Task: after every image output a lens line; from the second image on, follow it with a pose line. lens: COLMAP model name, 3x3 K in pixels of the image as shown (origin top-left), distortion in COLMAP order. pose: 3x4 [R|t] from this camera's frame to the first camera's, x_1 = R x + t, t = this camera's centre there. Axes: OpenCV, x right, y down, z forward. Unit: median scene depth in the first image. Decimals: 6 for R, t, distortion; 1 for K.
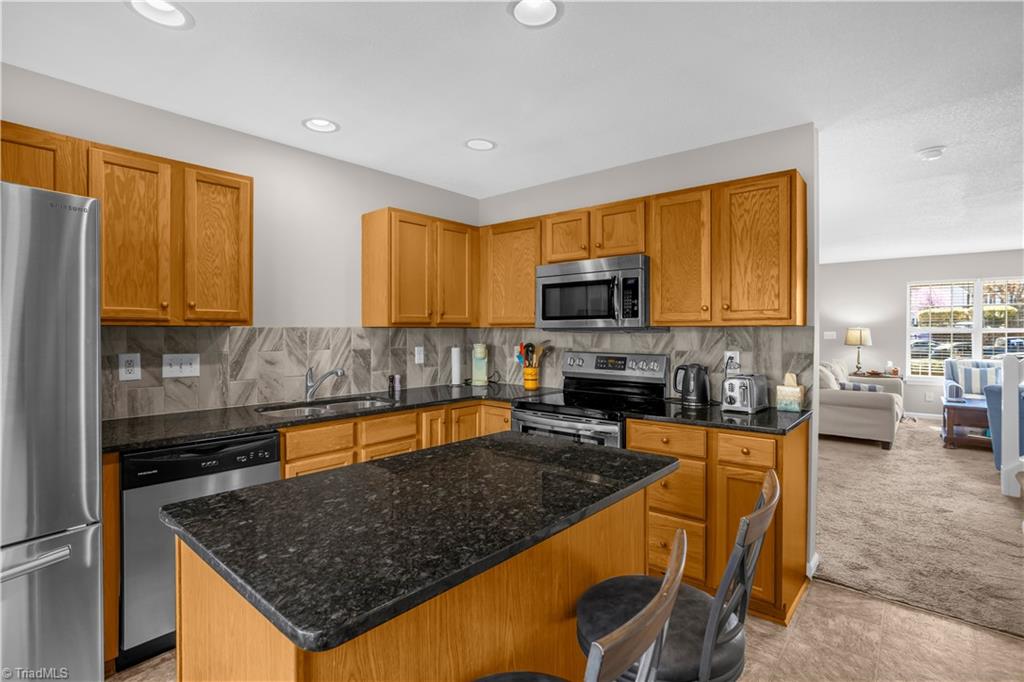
lens RADIAL K [[498.8, 0, 501.0], [0, 498.8, 334.7], [0, 0, 1]] dist [-0.022442, 0.012442]
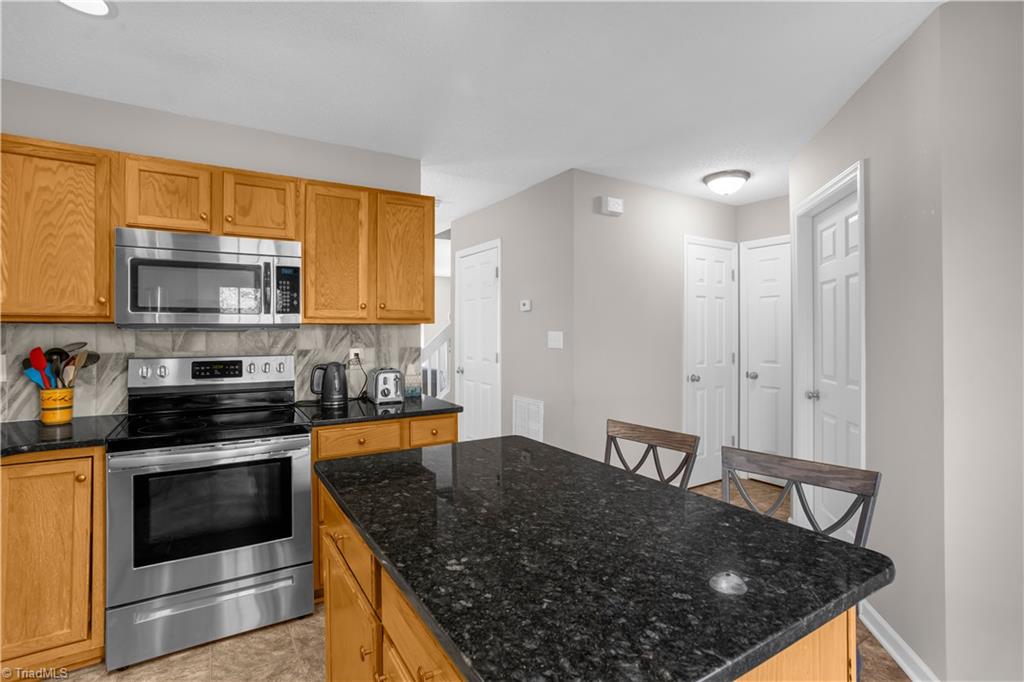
lens RADIAL K [[498.8, 0, 510.0], [0, 498.8, 333.8], [0, 0, 1]] dist [-0.022442, 0.012442]
pose [[0.314589, -0.005327, 0.949213, -0.441111], [0.007885, 0.999964, 0.002999, 0.002465], [-0.949195, 0.006541, 0.314619, 0.367223]]
